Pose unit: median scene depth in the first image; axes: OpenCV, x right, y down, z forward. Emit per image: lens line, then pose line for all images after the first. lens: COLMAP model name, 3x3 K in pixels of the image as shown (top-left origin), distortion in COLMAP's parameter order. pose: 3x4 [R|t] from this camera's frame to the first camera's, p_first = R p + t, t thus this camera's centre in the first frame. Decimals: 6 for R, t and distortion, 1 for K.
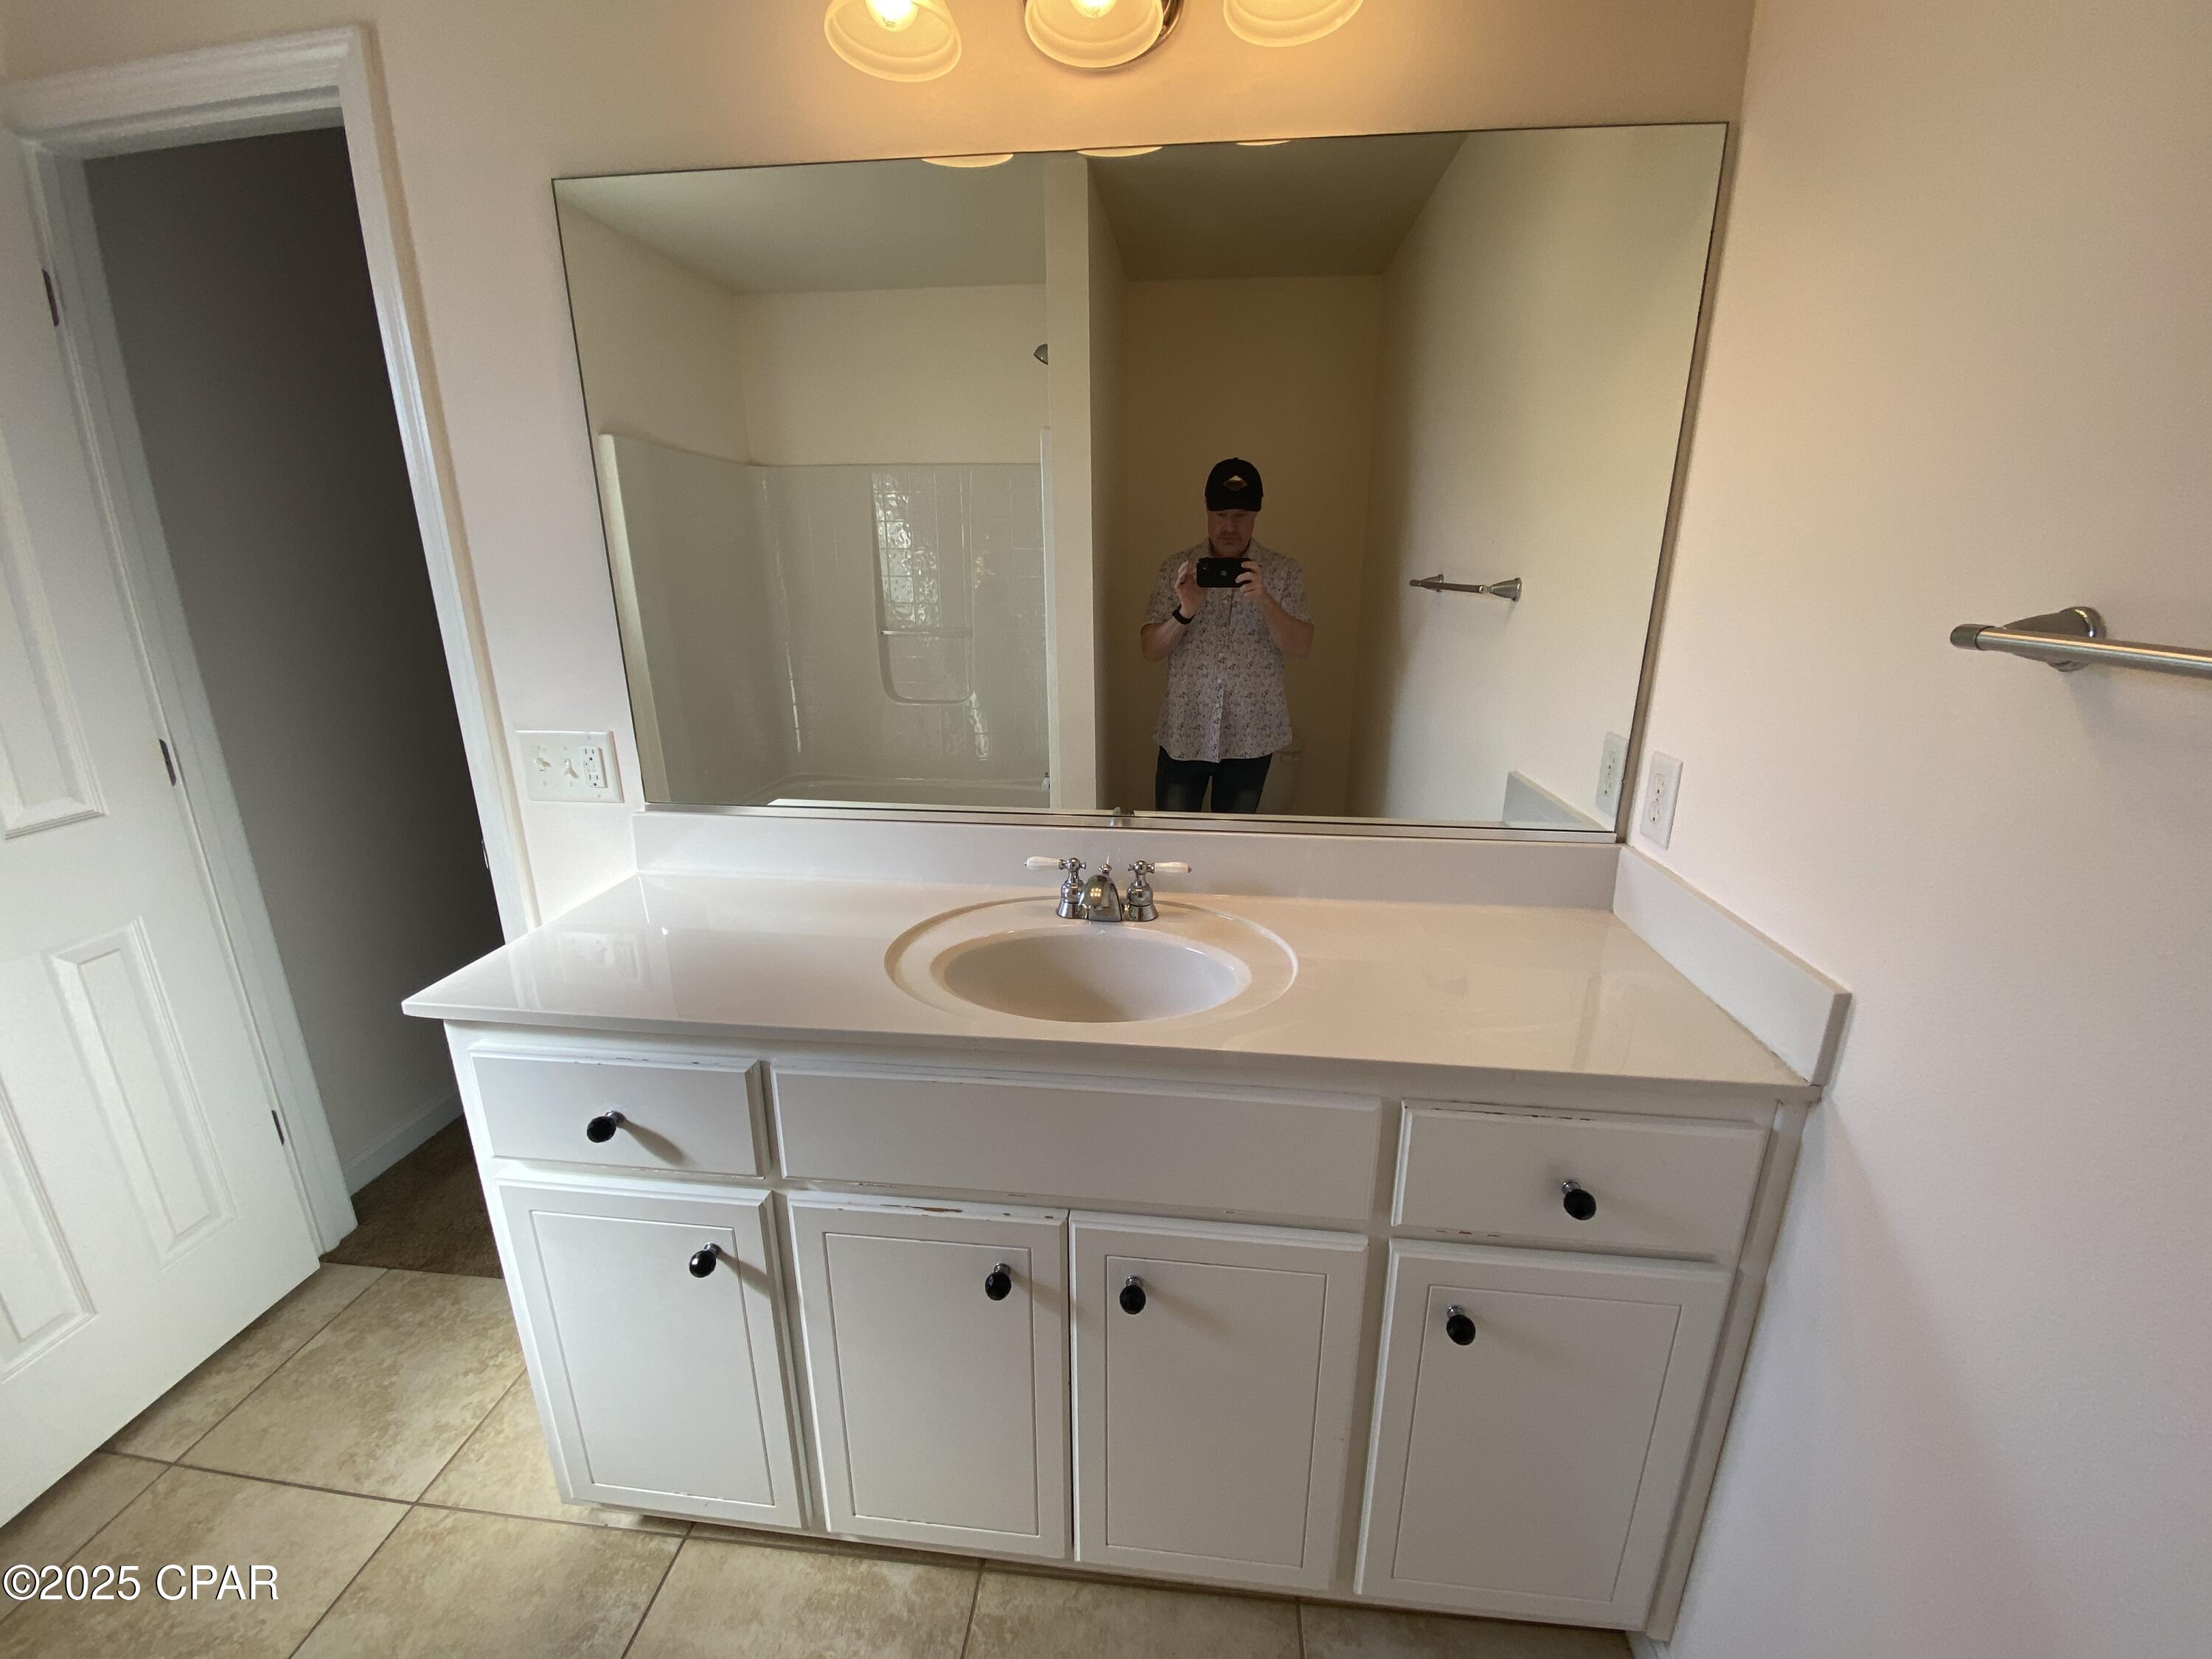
lens RADIAL K [[904.4, 0, 1101.6], [0, 904.4, 822.4], [0, 0, 1]] dist [0.044943, -0.033078]
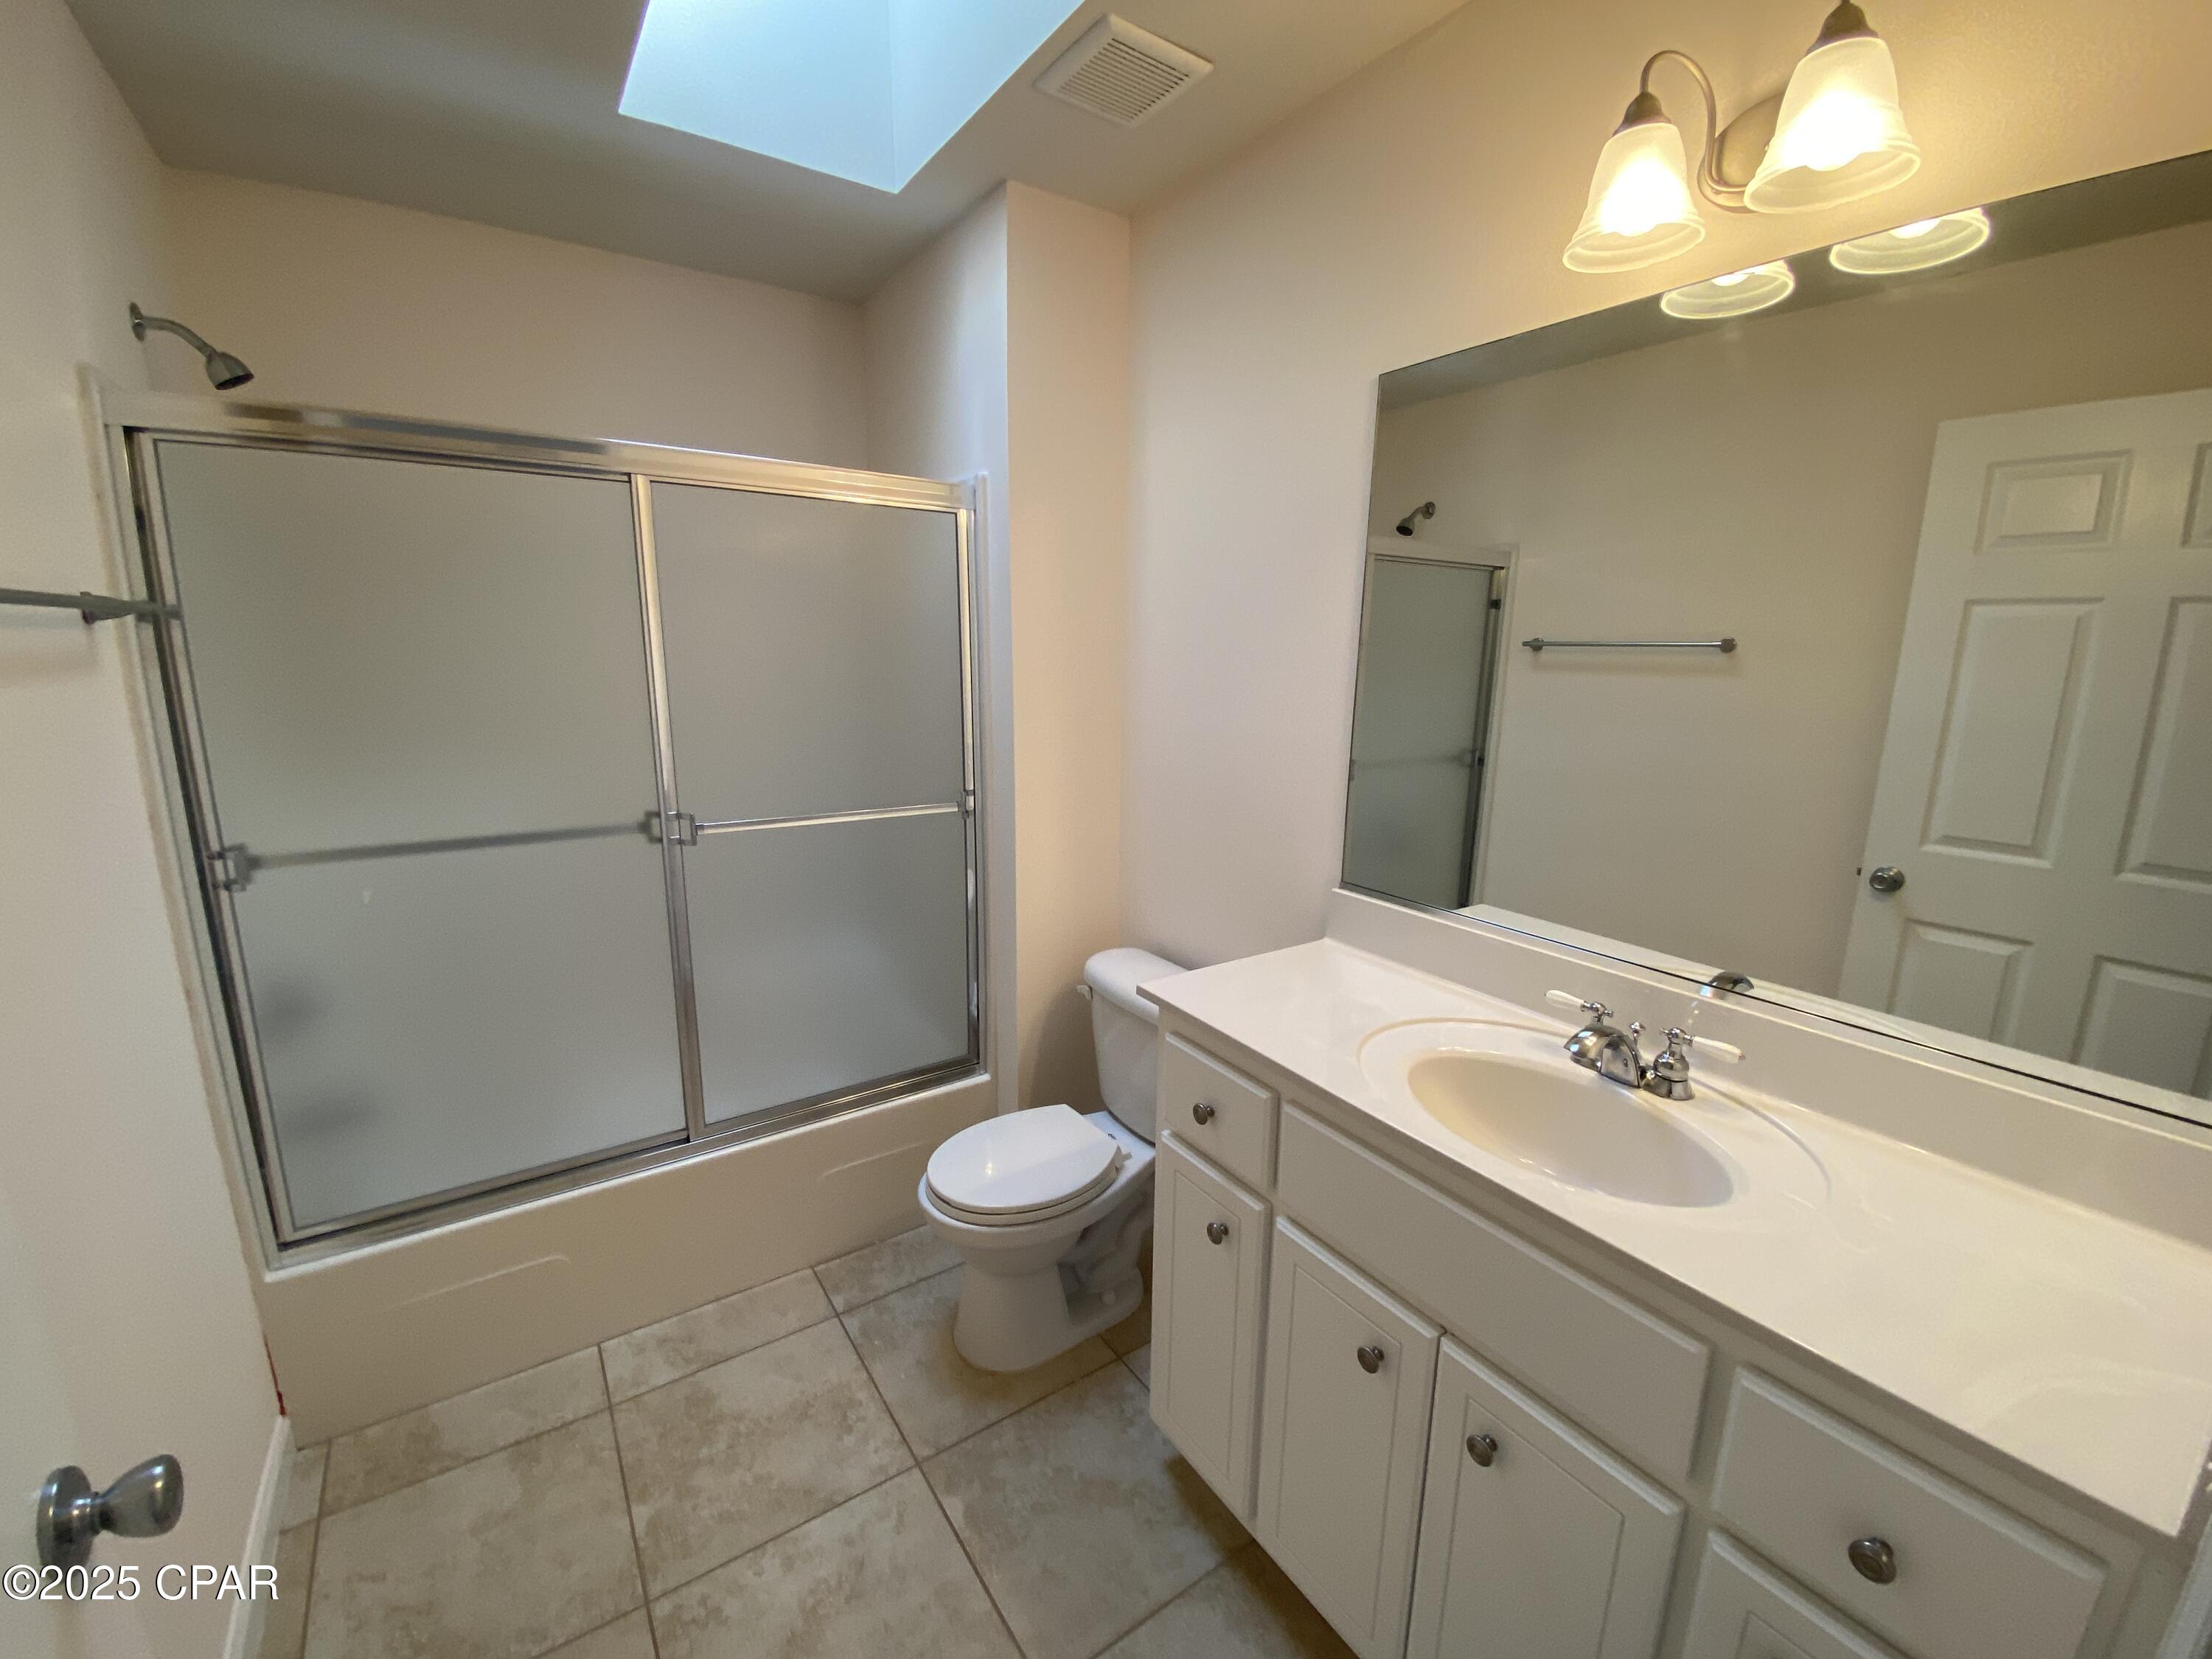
lens RADIAL K [[904.4, 0, 1101.6], [0, 904.4, 822.4], [0, 0, 1]] dist [0.044943, -0.033078]
pose [[0.652733, 0.137352, -0.745033, 0.310049], [-0.225574, 0.974059, -0.018054, -0.009348], [0.723226, 0.179845, 0.666783, -0.024944]]
